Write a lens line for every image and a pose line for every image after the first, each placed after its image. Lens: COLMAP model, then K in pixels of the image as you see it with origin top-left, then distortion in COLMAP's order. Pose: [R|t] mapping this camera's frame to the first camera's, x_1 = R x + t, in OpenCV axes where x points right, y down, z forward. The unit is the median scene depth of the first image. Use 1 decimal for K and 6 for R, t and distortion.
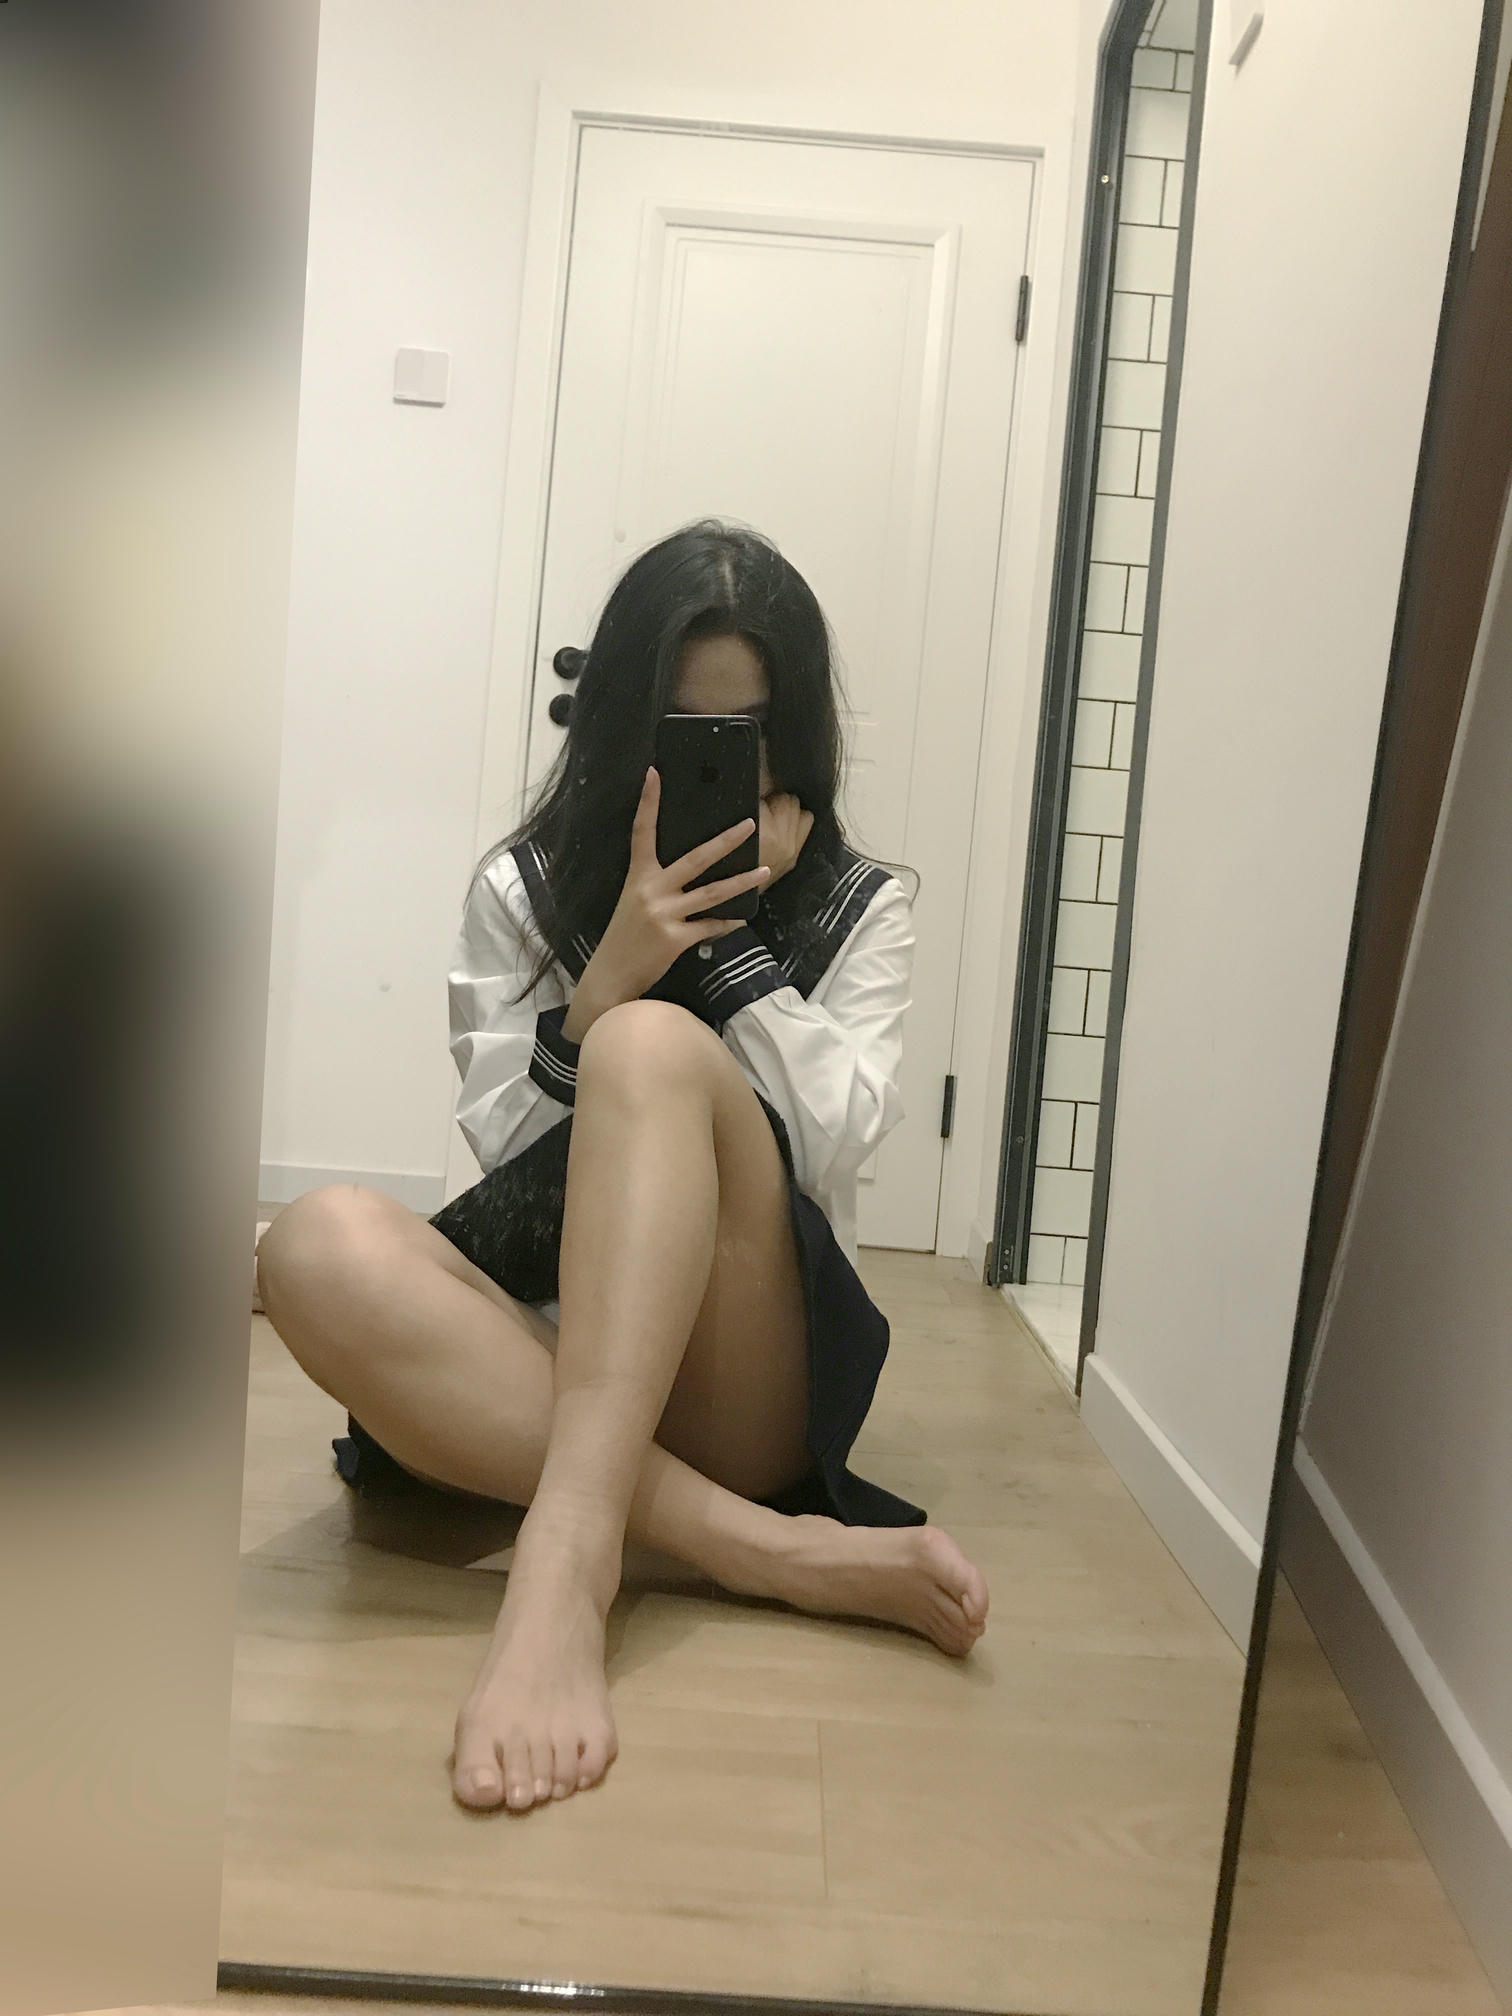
lens RADIAL K [[1729.3, 0, 772.5], [0, 1729.3, 996.1], [0, 0, 1]] dist [0.039097, -0.017833]
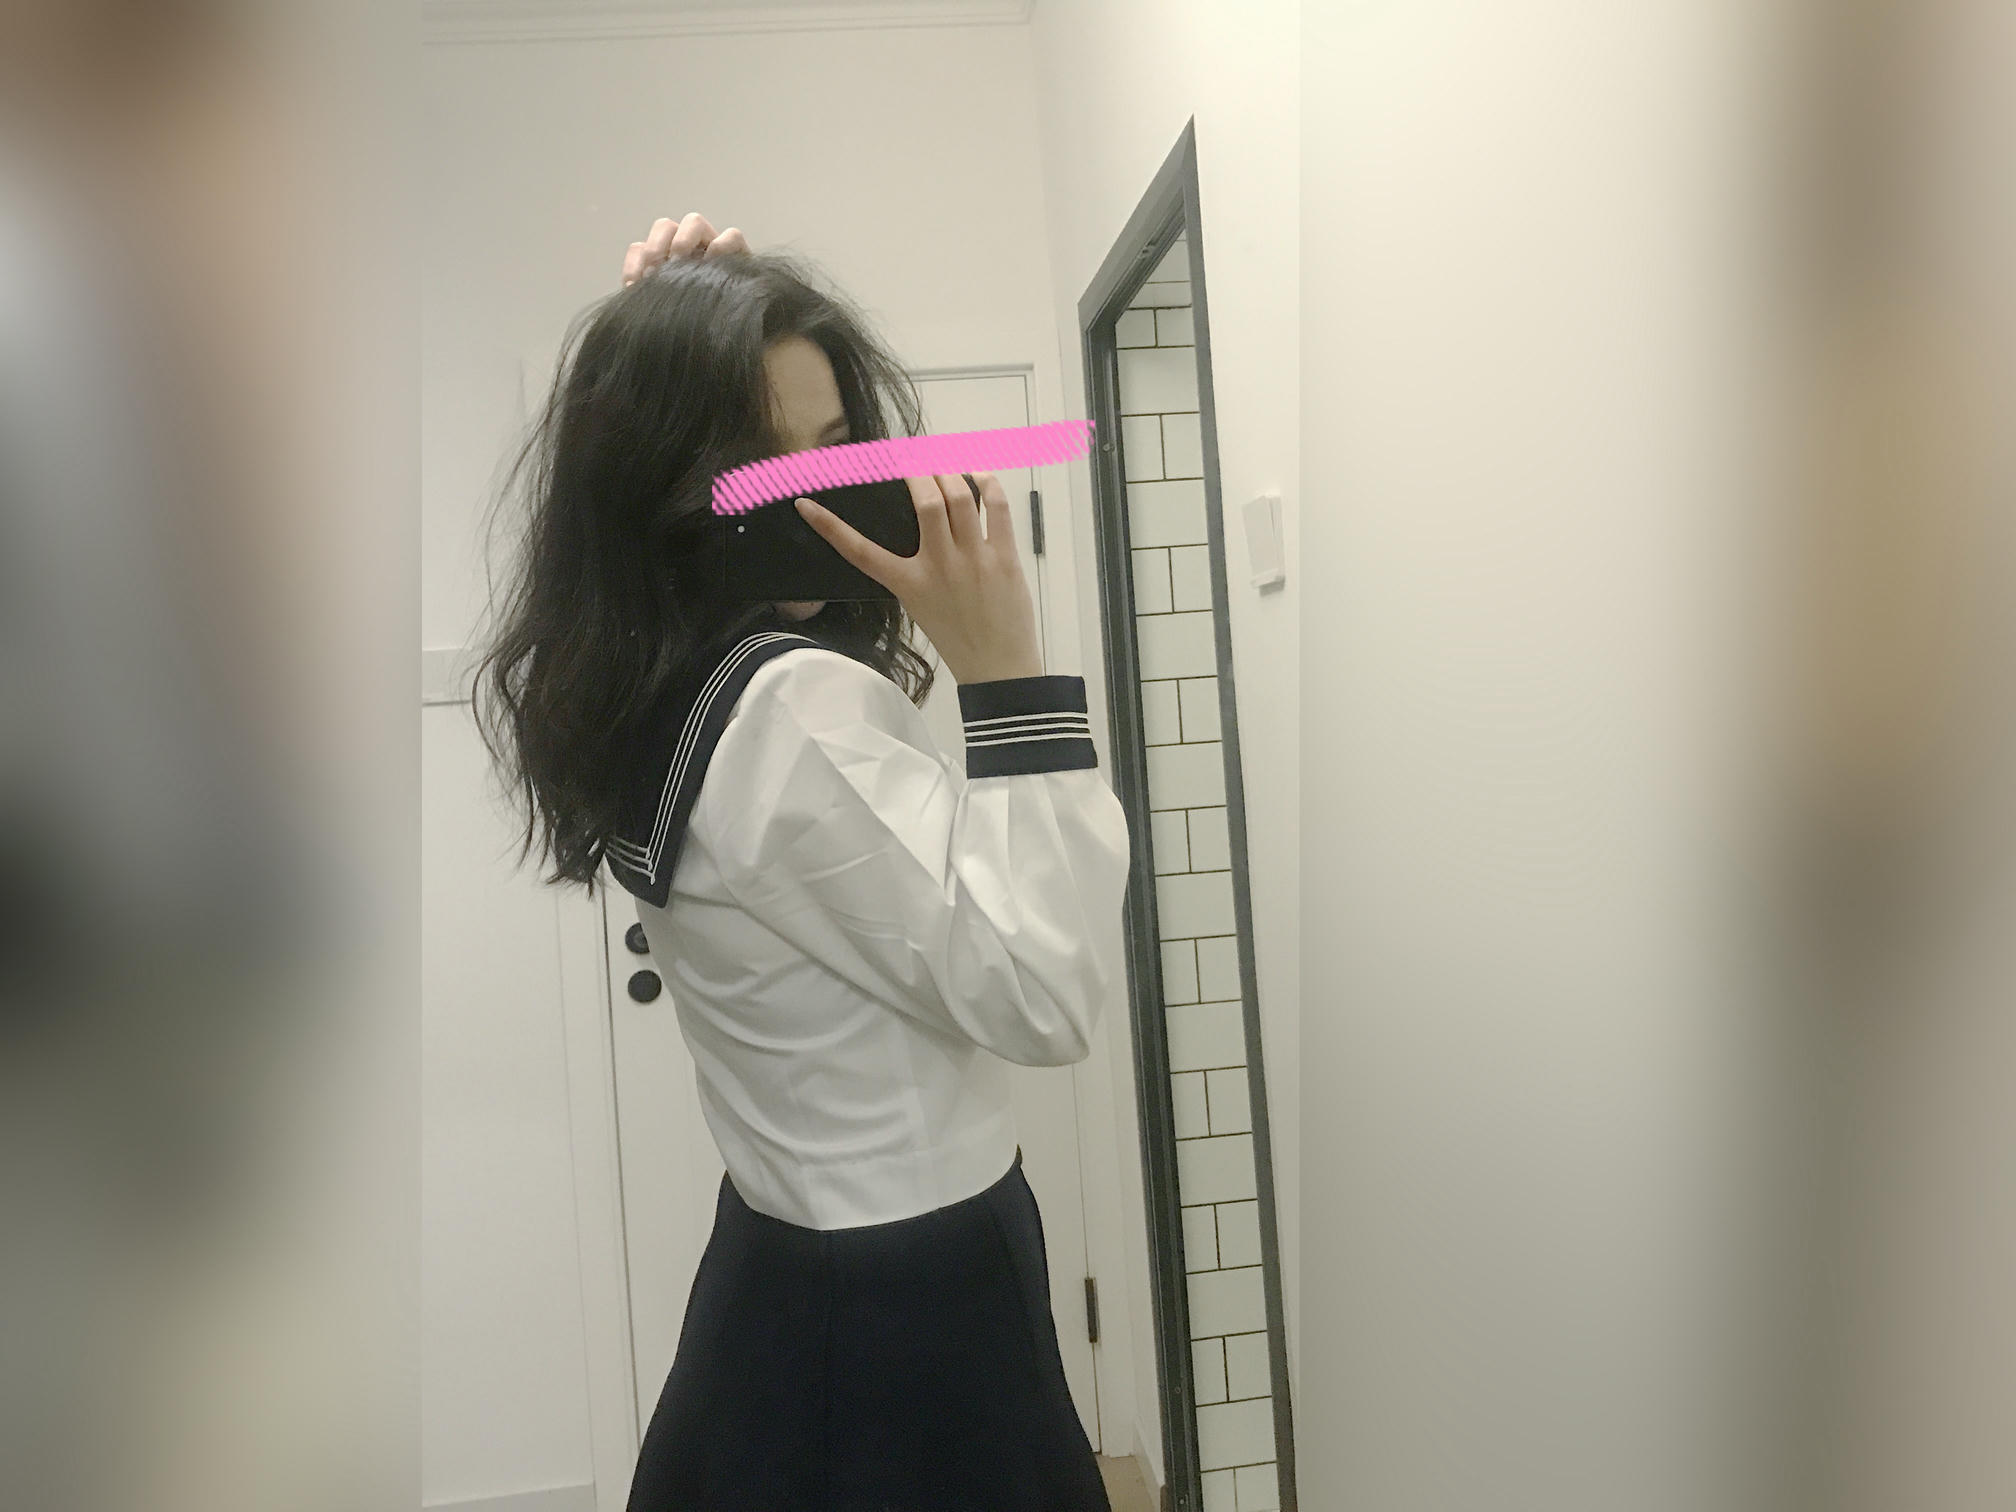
lens RADIAL K [[1729.3, 0, 1015.2], [0, 1729.3, 756.8], [0, 0, 1]] dist [0.039097, -0.017833]
pose [[0.980469, -0.160673, 0.113422, -0.005776], [0.159361, 0.987005, 0.020595, -0.310835], [-0.115257, -0.002118, 0.993333, -0.000712]]
